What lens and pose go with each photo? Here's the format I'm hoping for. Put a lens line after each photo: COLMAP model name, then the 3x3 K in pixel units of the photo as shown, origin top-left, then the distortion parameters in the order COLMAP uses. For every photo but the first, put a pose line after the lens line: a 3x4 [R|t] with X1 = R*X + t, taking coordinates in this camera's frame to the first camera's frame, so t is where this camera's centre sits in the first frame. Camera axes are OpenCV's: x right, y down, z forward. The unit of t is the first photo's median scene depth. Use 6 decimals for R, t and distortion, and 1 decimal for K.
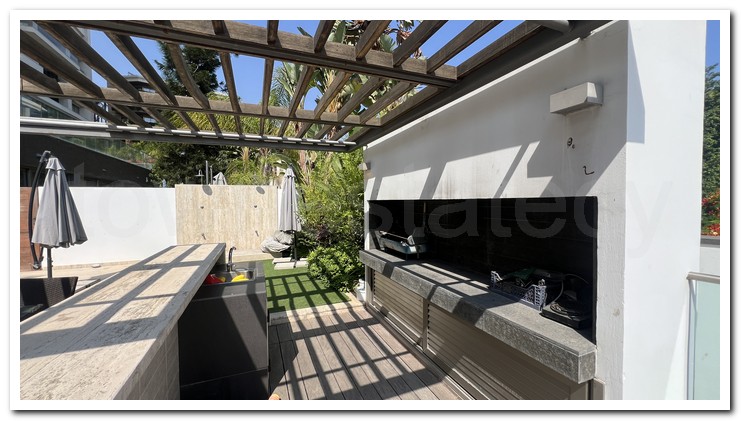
lens RADIAL K [[282.5, 0, 370.3], [0, 282.5, 209.2], [0, 0, 1]] dist [-0.005974, 0.002285]
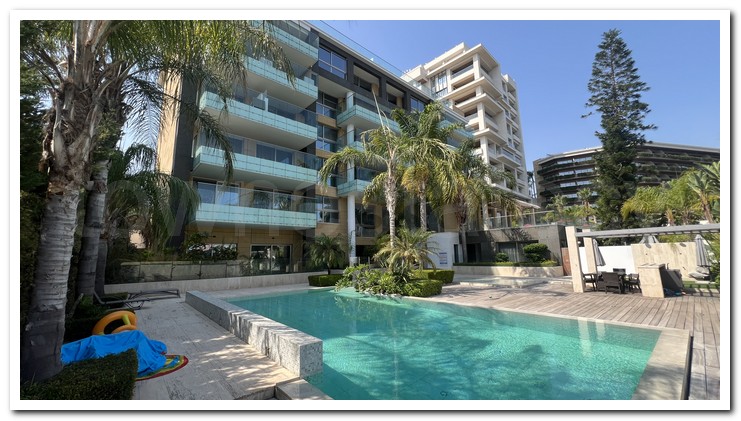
lens RADIAL K [[282.5, 0, 370.2], [0, 282.5, 210.9], [0, 0, 1]] dist [-0.005974, 0.002285]
pose [[0.317794, -0.144405, -0.937099, 2.418237], [-0.013127, 0.987569, -0.156635, 0.100831], [0.948069, 0.062079, 0.311948, -5.162258]]
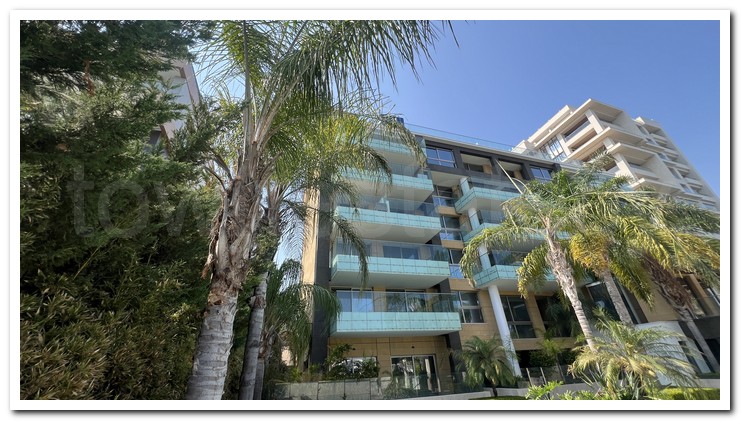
lens RADIAL K [[282.5, 0, 367.6], [0, 282.5, 210.5], [0, 0, 1]] dist [-0.005974, 0.002285]
pose [[-0.114070, -0.480379, -0.869611, 1.743195], [0.017956, 0.874185, -0.485261, 0.051808], [0.993310, -0.070968, -0.091093, -5.461728]]
